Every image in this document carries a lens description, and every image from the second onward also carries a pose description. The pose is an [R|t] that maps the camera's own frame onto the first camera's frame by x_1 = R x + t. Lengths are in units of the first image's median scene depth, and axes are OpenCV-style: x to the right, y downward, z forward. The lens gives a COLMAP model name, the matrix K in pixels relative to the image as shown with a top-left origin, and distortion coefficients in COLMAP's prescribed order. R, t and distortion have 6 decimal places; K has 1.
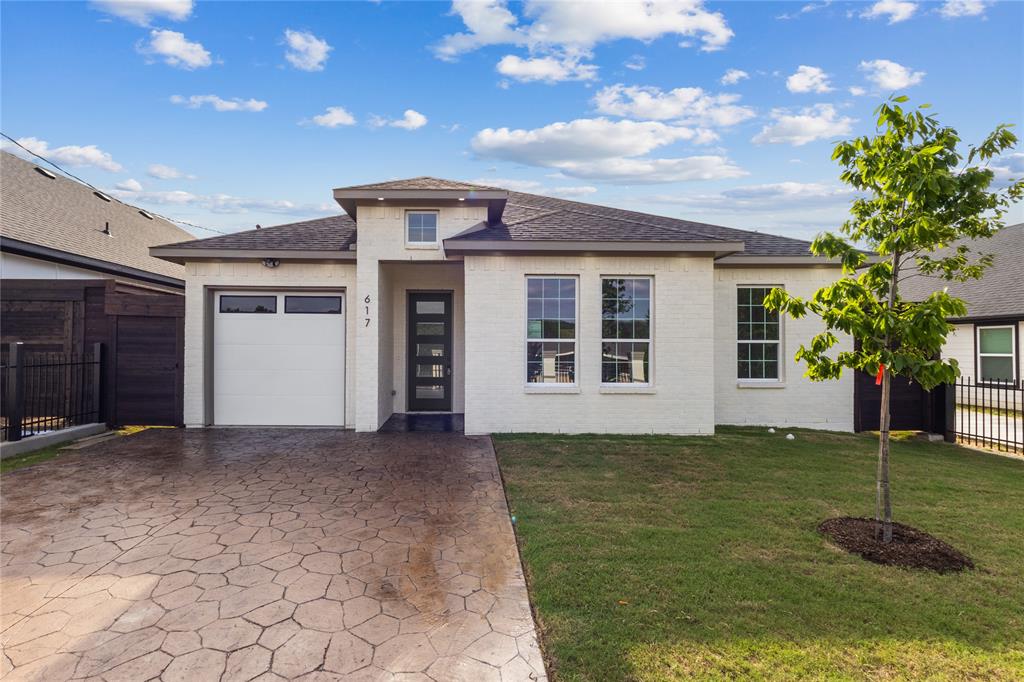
lens RADIAL K [[471.7, 0, 512.0], [0, 471.7, 356.9], [0, 0, 1]] dist [-0.000560, -0.000235]
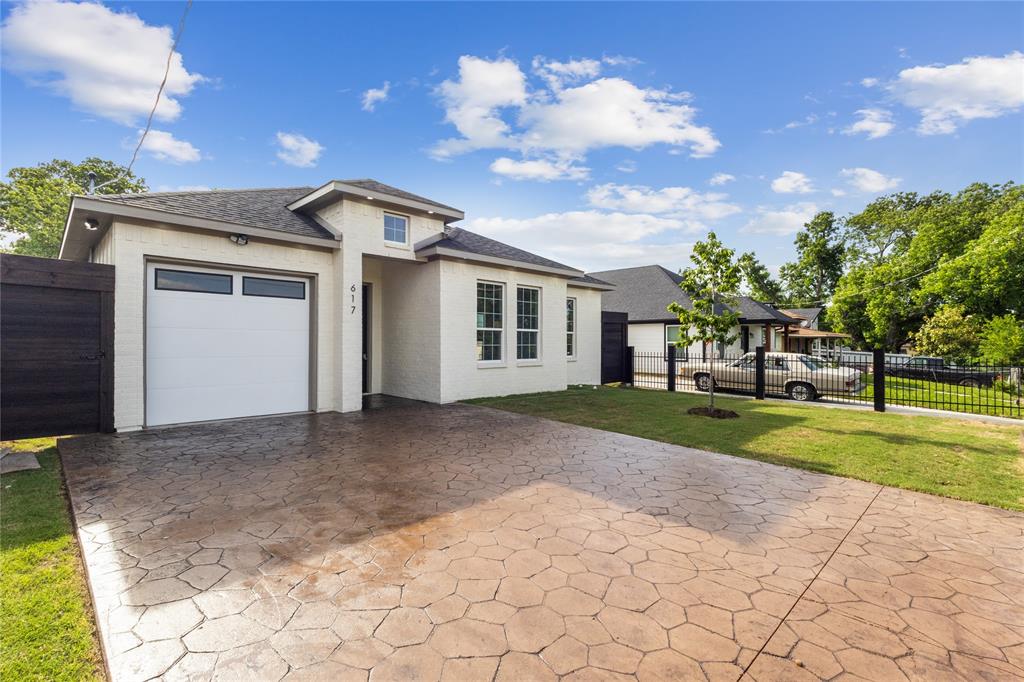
lens RADIAL K [[474.3, 0, 512.0], [0, 474.3, 341.0], [0, 0, 1]] dist [0.001083, -0.000040]
pose [[0.721667, -0.002302, 0.692237, -0.790437], [0.001652, 0.999997, 0.001603, -0.003036], [-0.692238, -0.000013, 0.721669, -0.032639]]
